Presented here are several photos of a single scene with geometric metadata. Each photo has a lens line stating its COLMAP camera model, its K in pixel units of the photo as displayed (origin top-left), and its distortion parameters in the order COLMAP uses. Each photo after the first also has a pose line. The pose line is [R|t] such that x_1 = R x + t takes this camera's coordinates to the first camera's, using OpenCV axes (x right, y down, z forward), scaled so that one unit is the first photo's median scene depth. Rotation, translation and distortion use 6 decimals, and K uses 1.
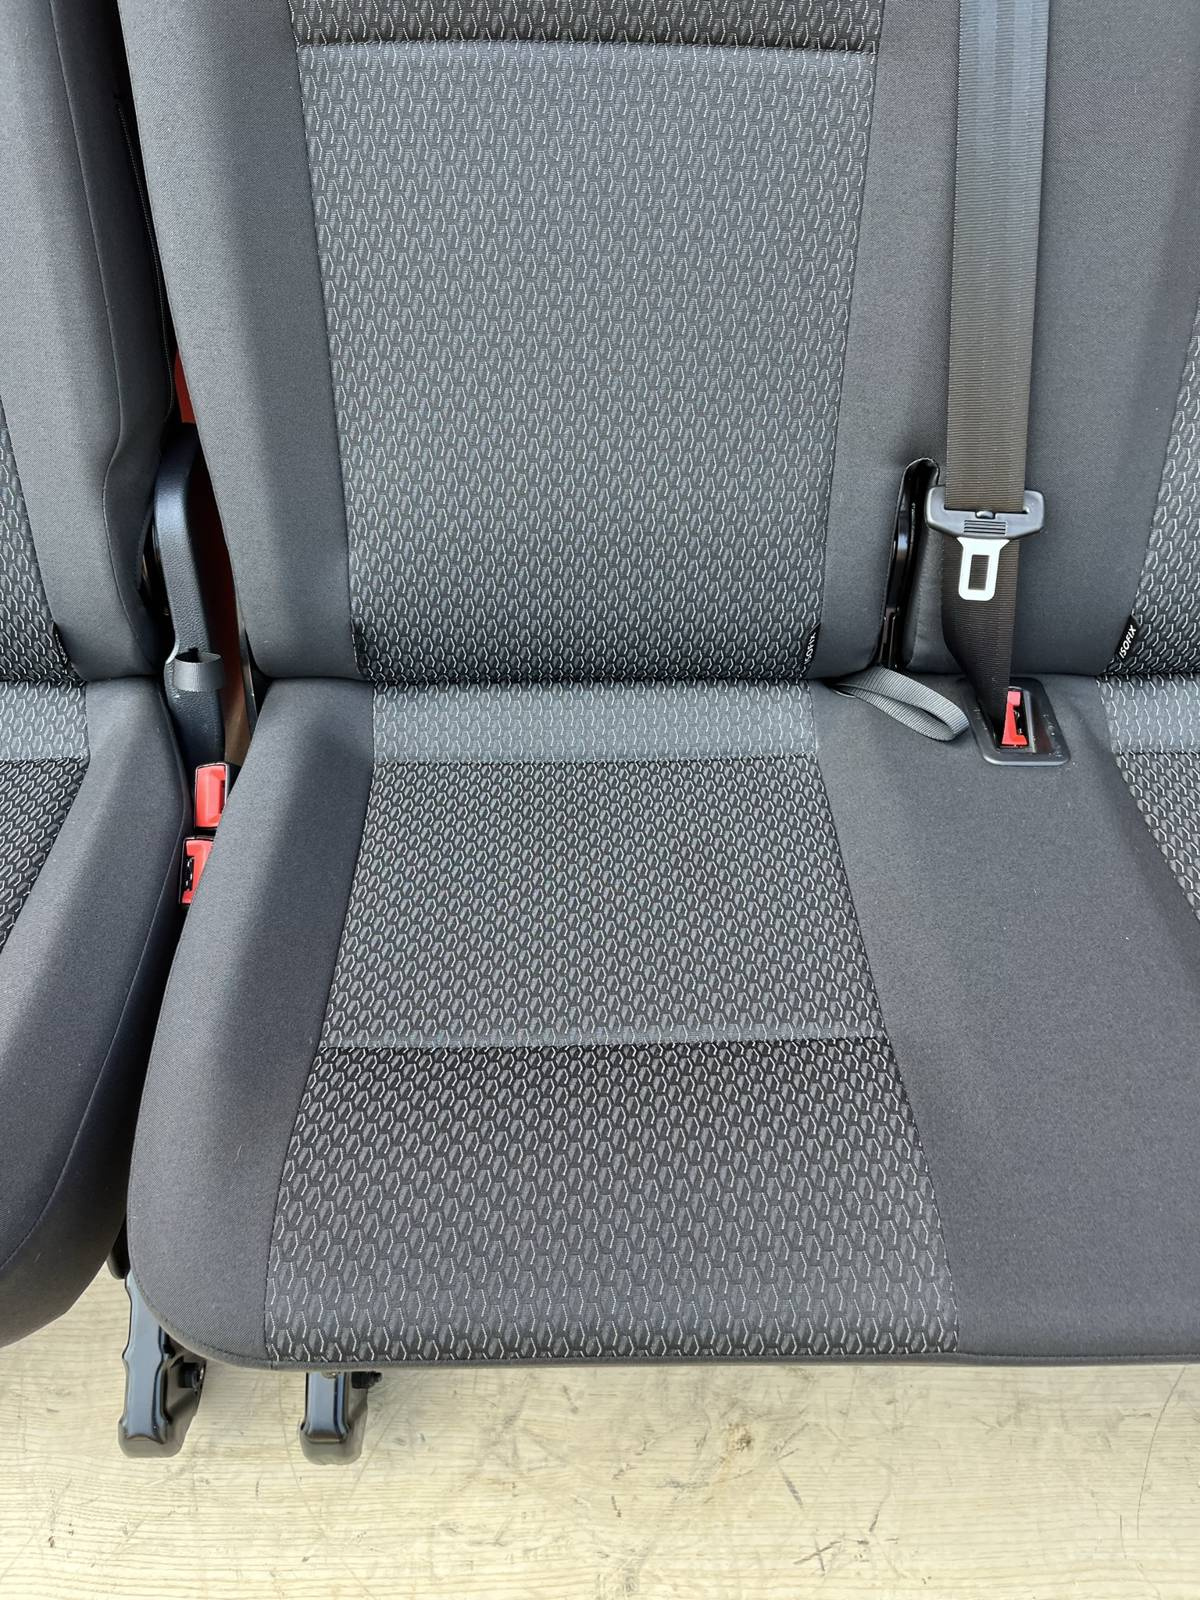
lens RADIAL K [[1246.0, 0, 587.6], [0, 1246.0, 822.5], [0, 0, 1]] dist [0.033697, -0.075310]
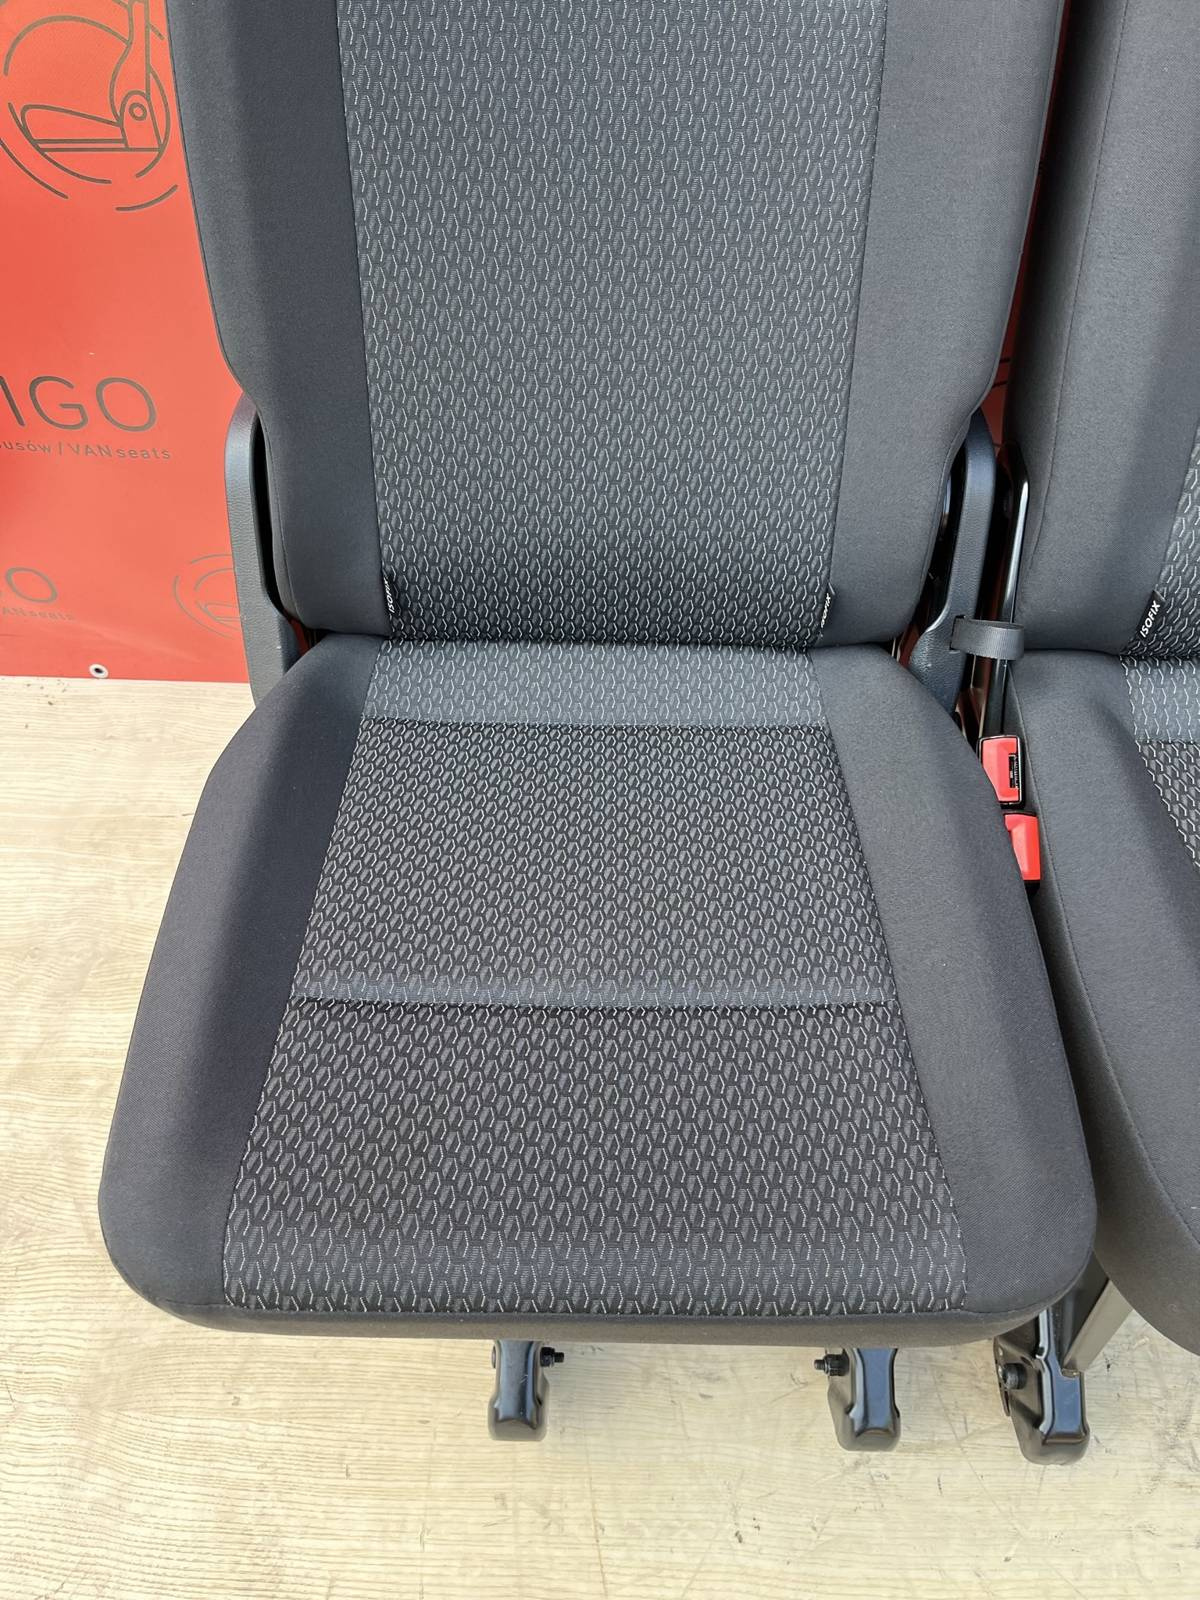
lens RADIAL K [[1246.0, 0, 571.8], [0, 1246.0, 814.5], [0, 0, 1]] dist [0.033697, -0.075310]
pose [[0.999191, 0.034784, -0.020172, -0.566790], [-0.034791, 0.999395, 0.000007, 0.023601], [0.020160, 0.000695, 0.999797, 0.025647]]
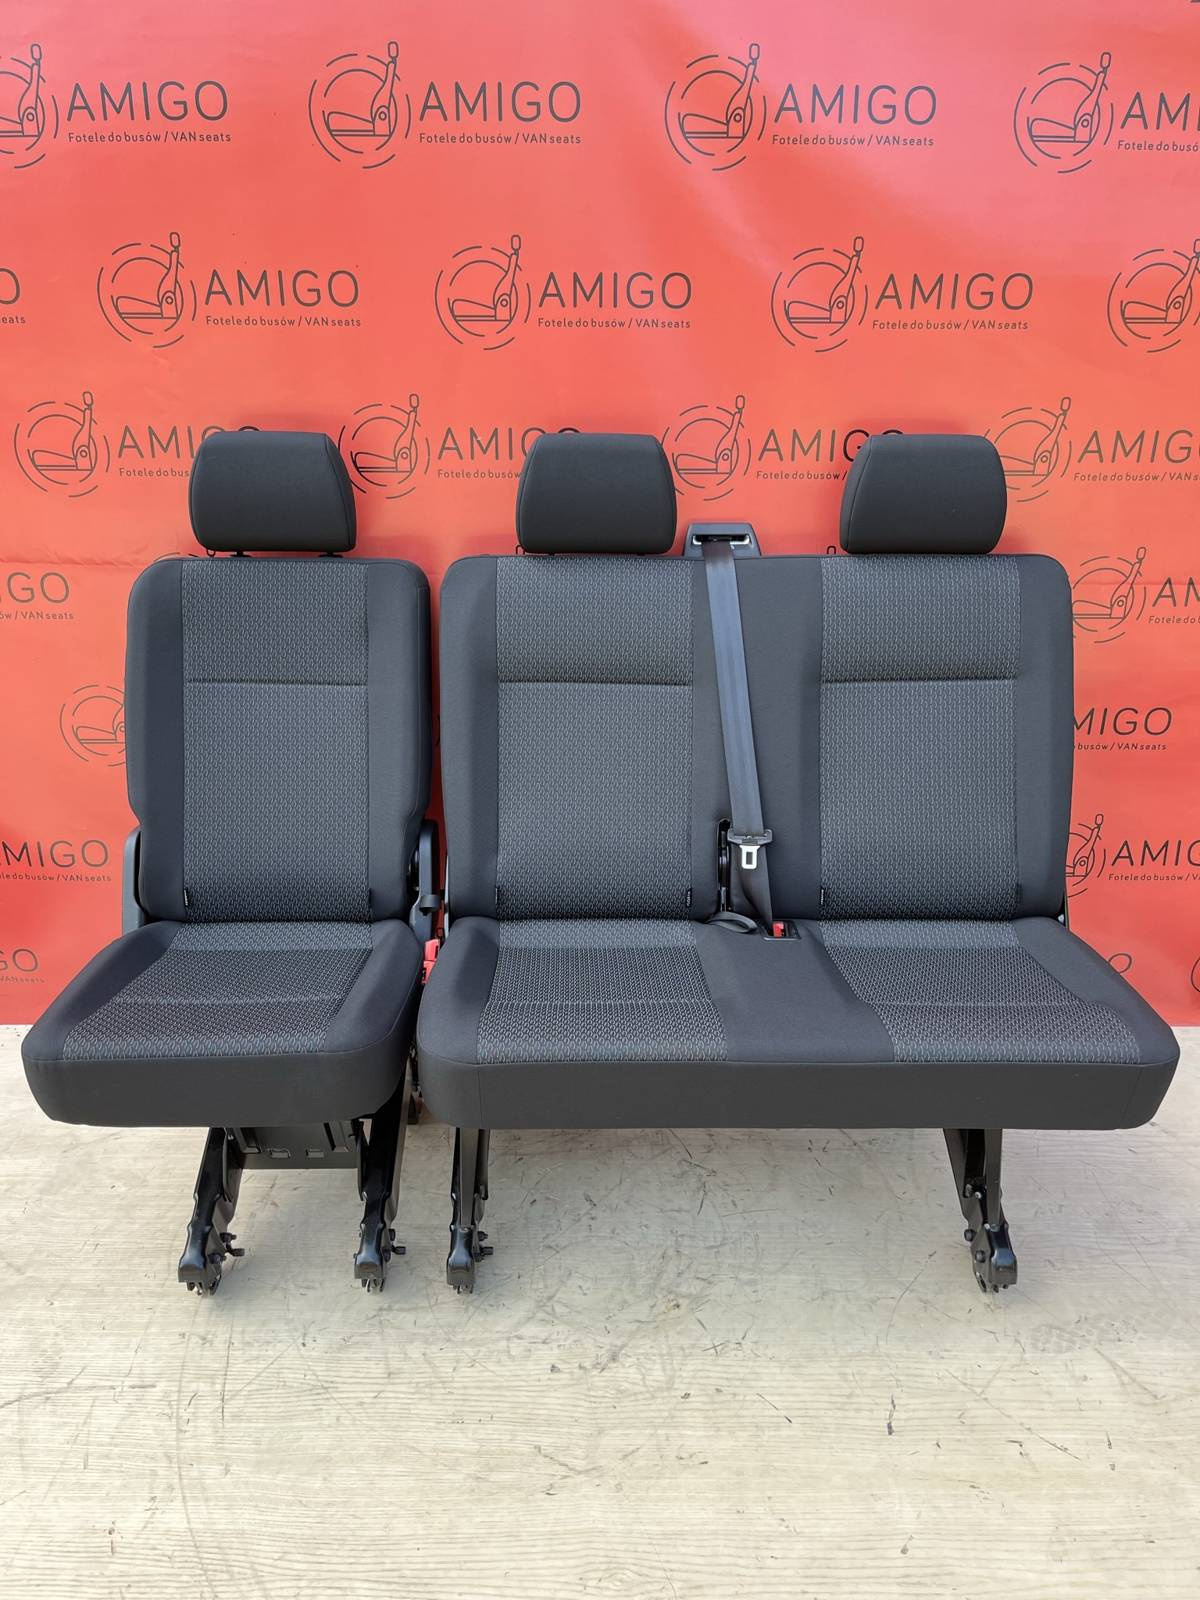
lens RADIAL K [[1246.0, 0, 608.1], [0, 1246.0, 774.1], [0, 0, 1]] dist [0.033697, -0.075310]
pose [[0.999911, 0.006060, 0.011871, -0.003197], [0.001099, 0.850131, -0.526569, 0.848108], [-0.013282, 0.526536, 0.850049, -1.060779]]
